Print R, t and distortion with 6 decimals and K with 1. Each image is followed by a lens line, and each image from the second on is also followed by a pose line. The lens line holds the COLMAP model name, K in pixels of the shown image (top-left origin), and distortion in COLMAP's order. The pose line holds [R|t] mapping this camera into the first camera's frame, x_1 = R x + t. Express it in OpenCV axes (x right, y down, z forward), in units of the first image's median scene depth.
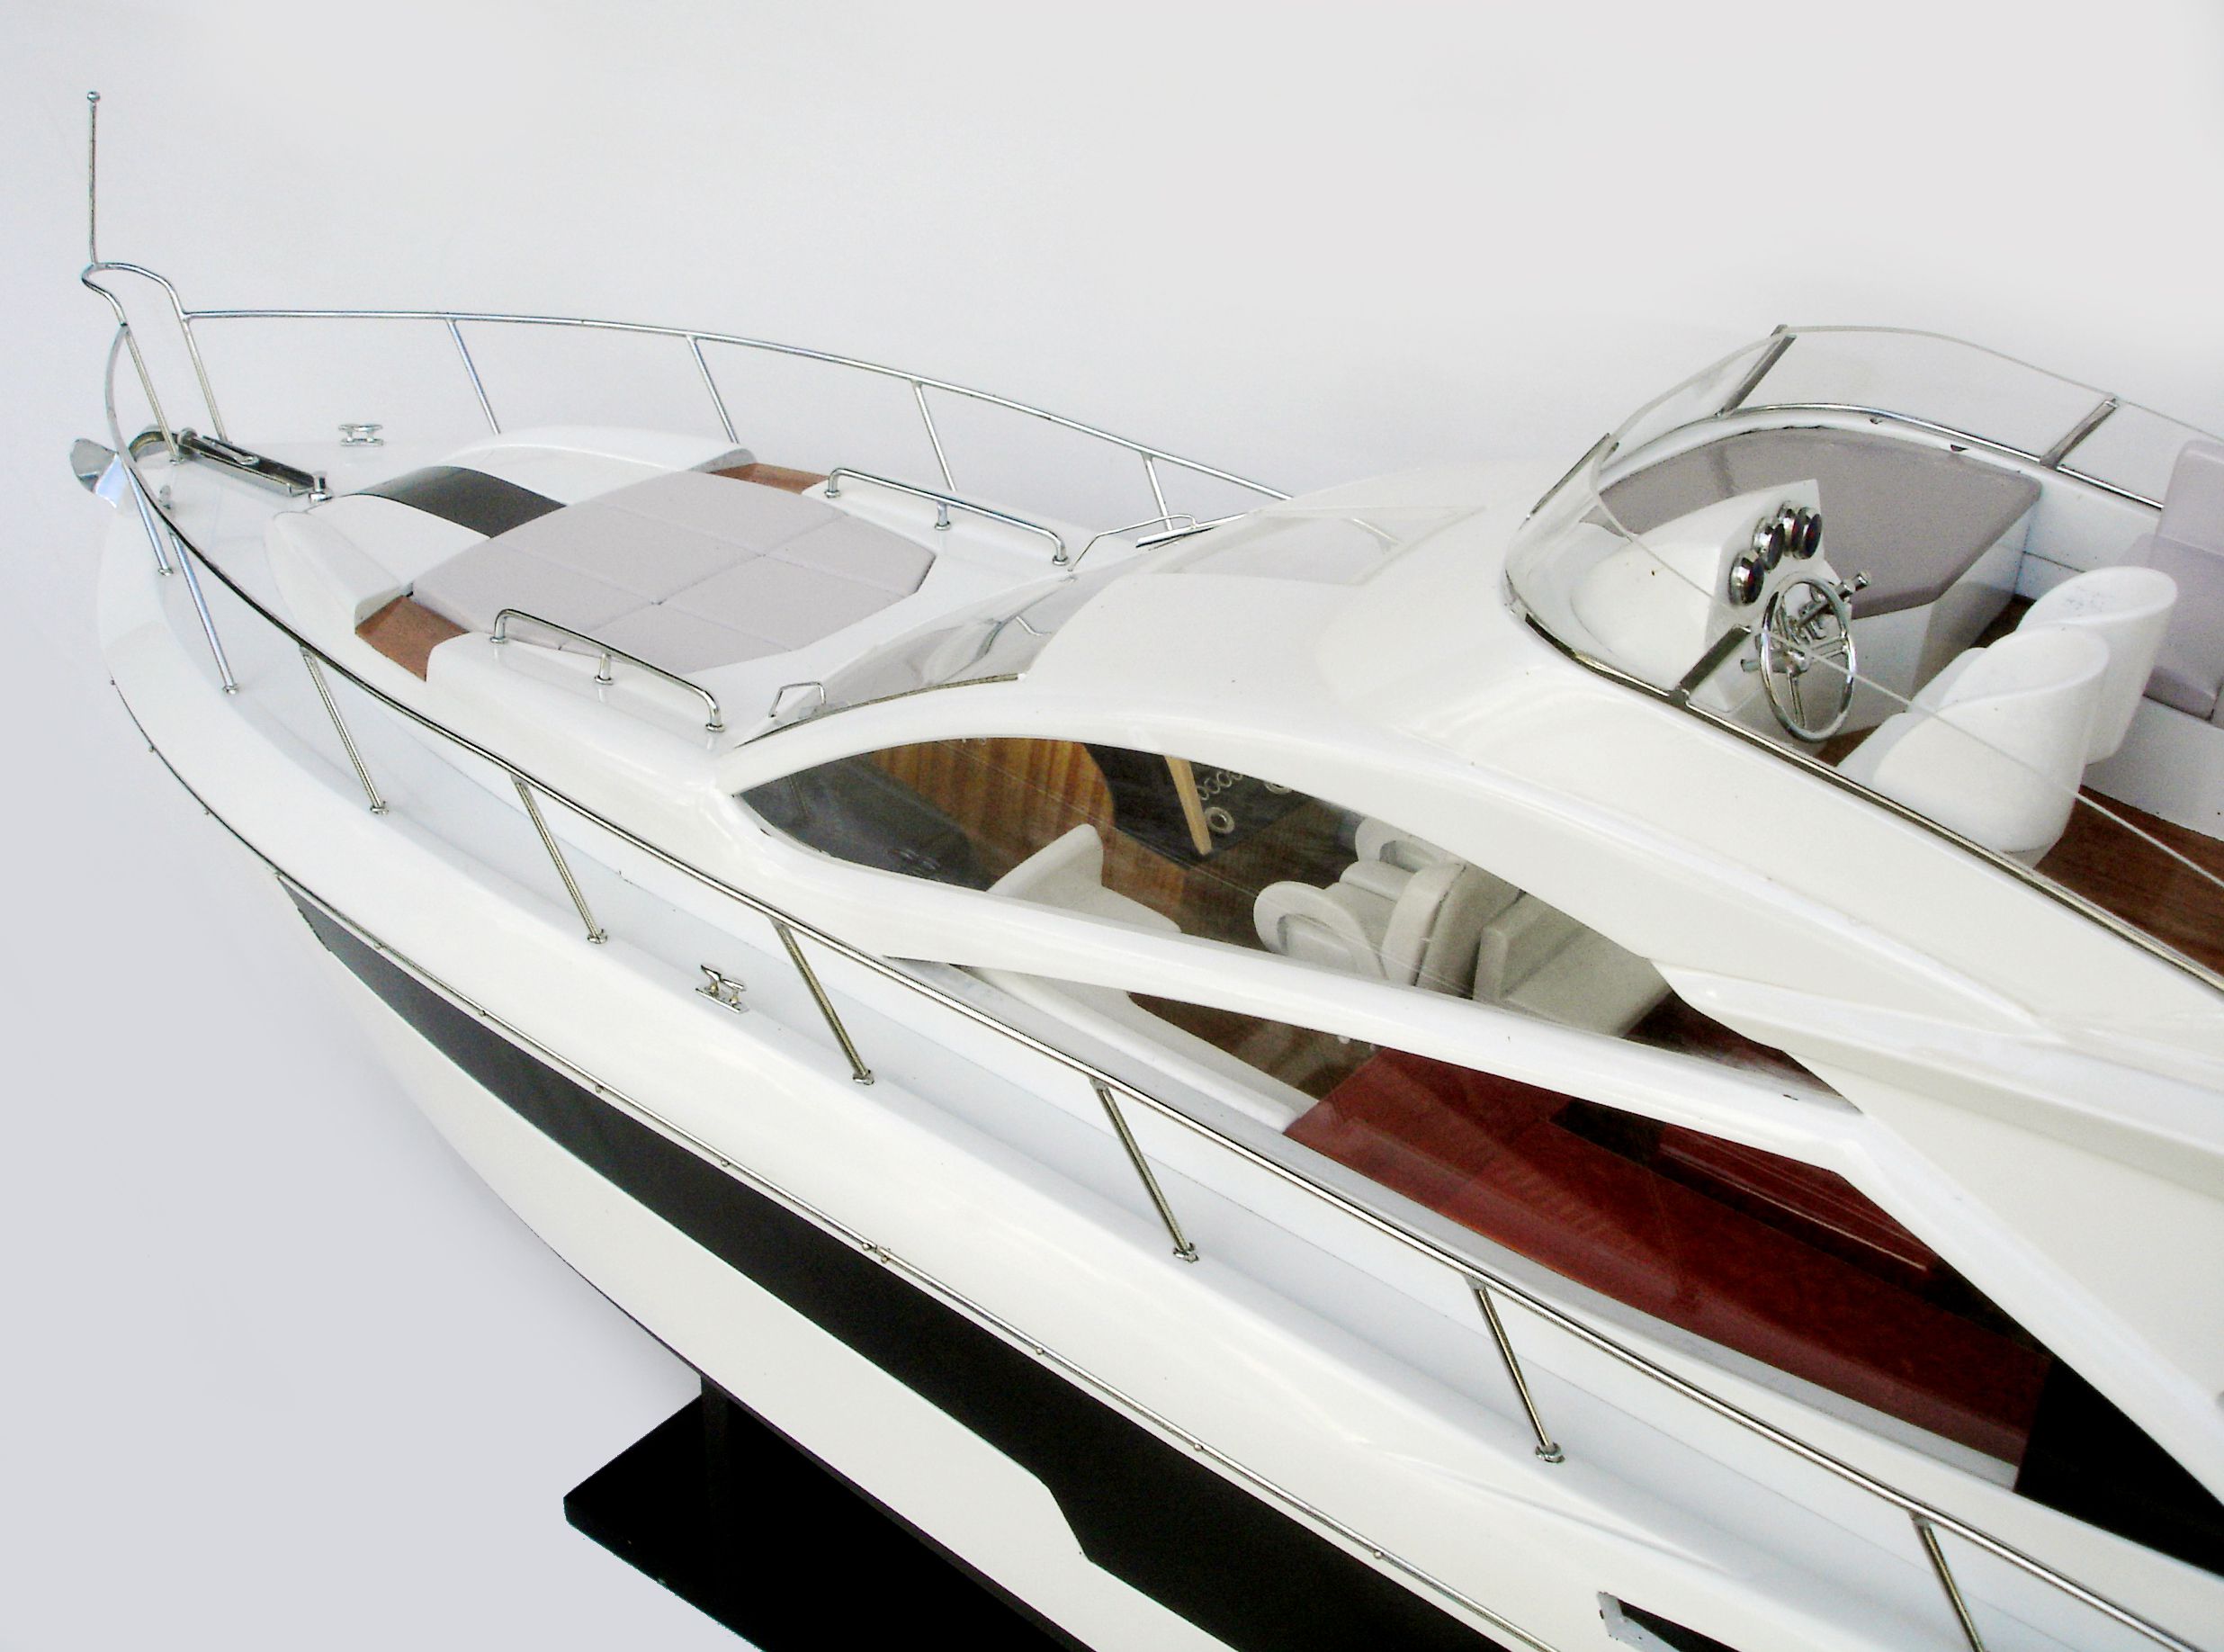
lens RADIAL K [[2550.3, 0, 1109.7], [0, 2550.3, 837.4], [0, 0, 1]] dist [-0.105379, 0.000000]
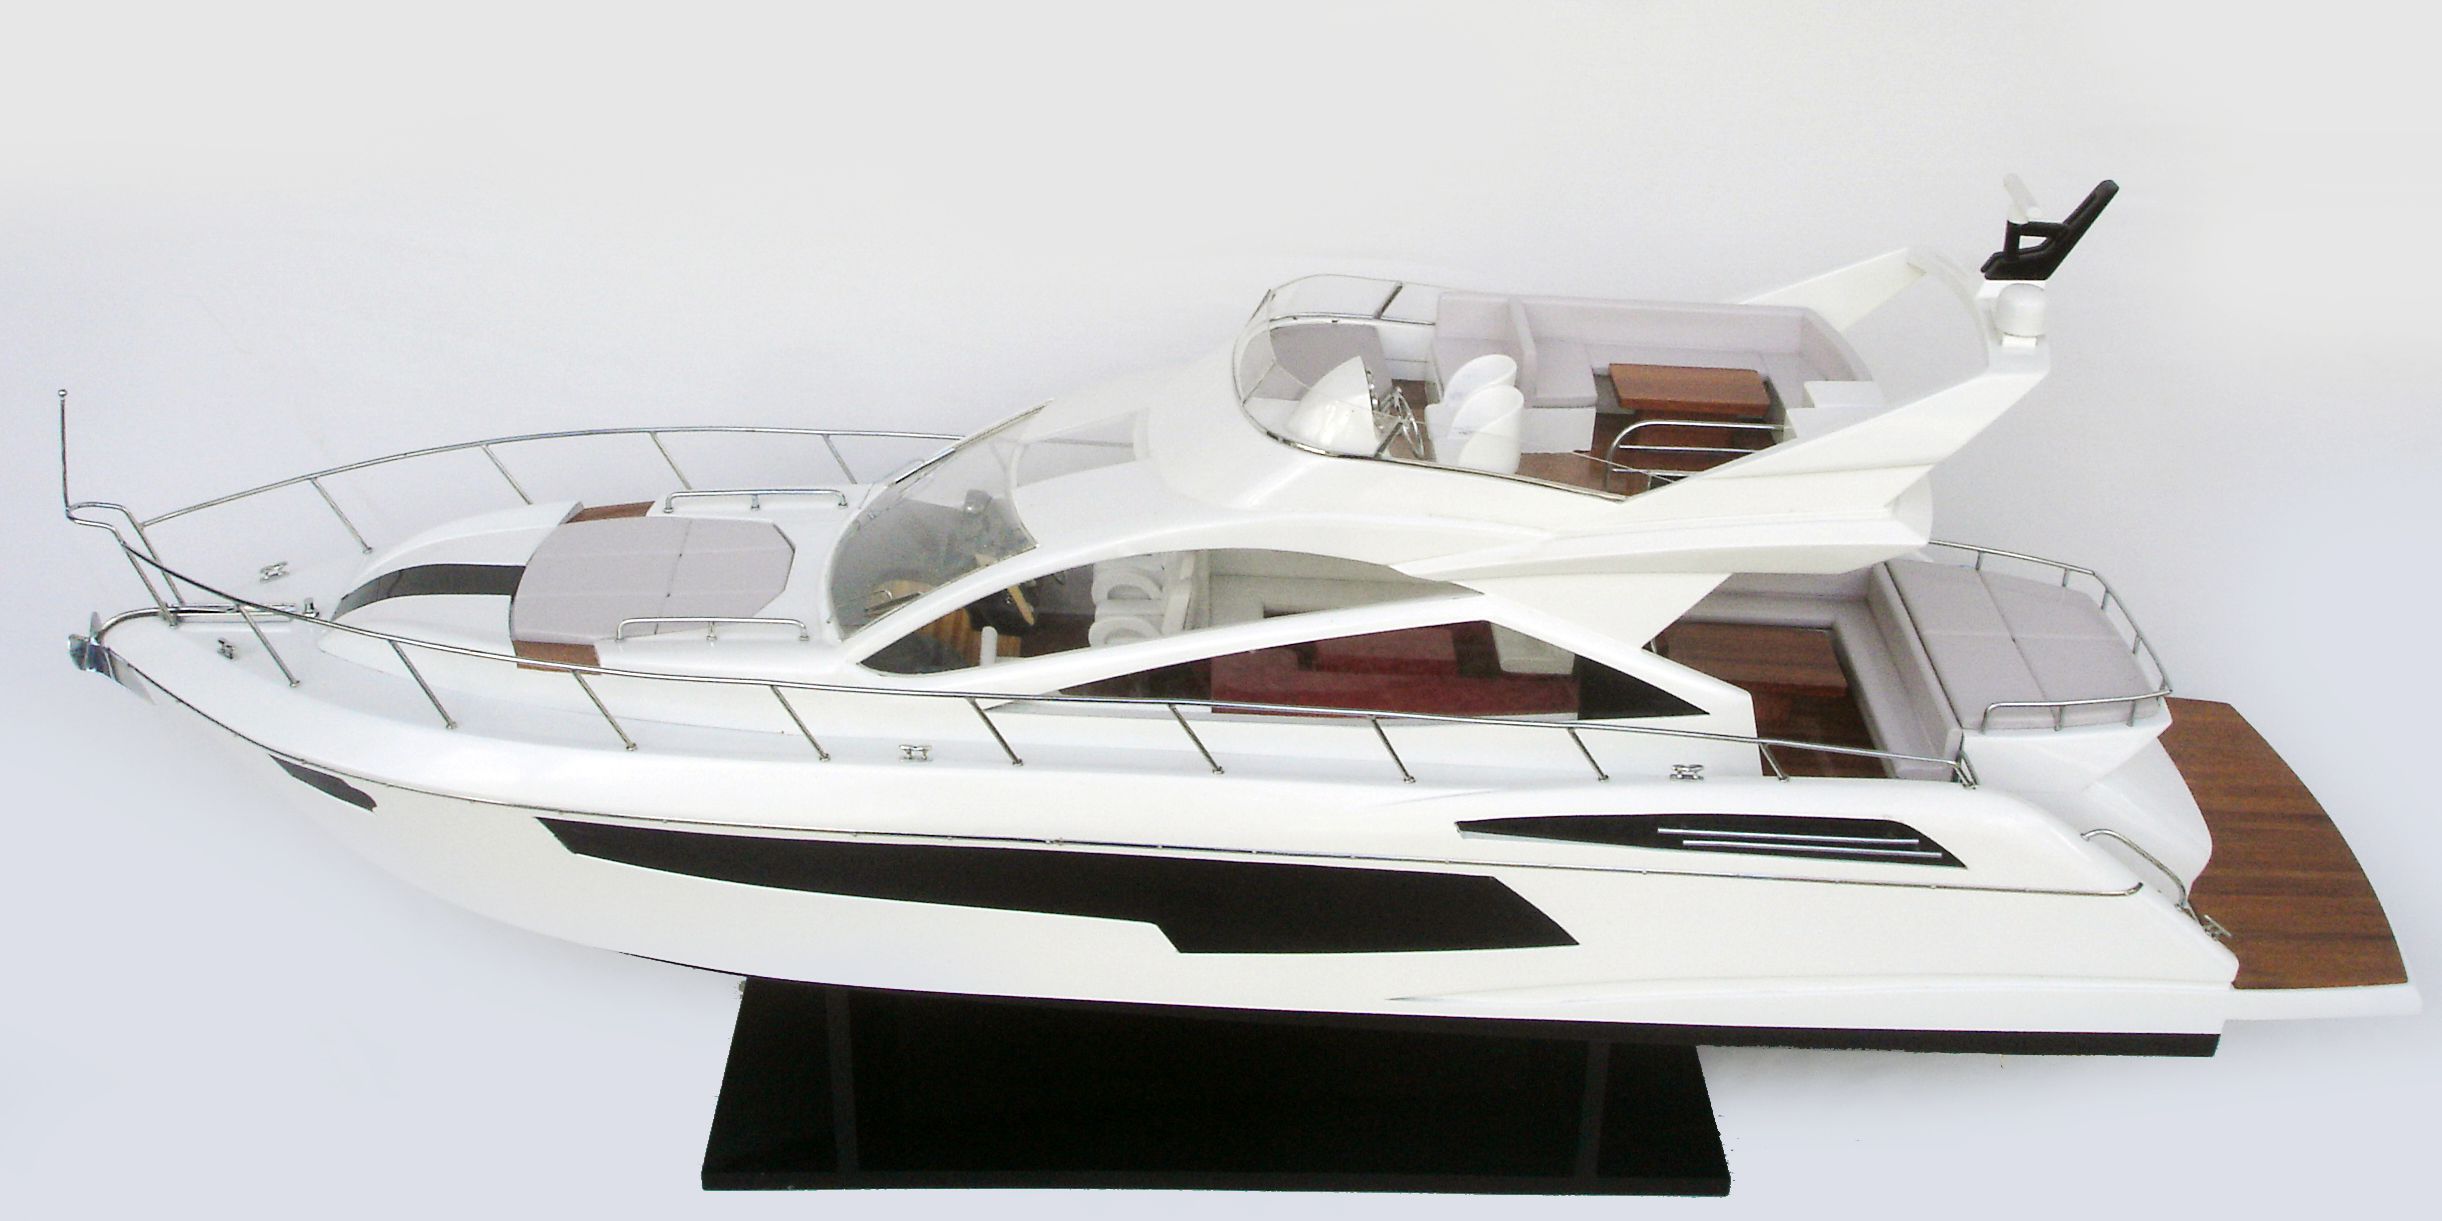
lens RADIAL K [[2634.5, 0, 1273.9], [0, 2634.5, 453.9], [0, 0, 1]] dist [-0.036755, 0.000000]
pose [[0.783394, -0.276504, 0.556633, -0.984291], [0.317302, 0.948012, 0.024354, -0.116829], [-0.534428, 0.157542, 0.830402, -0.825879]]
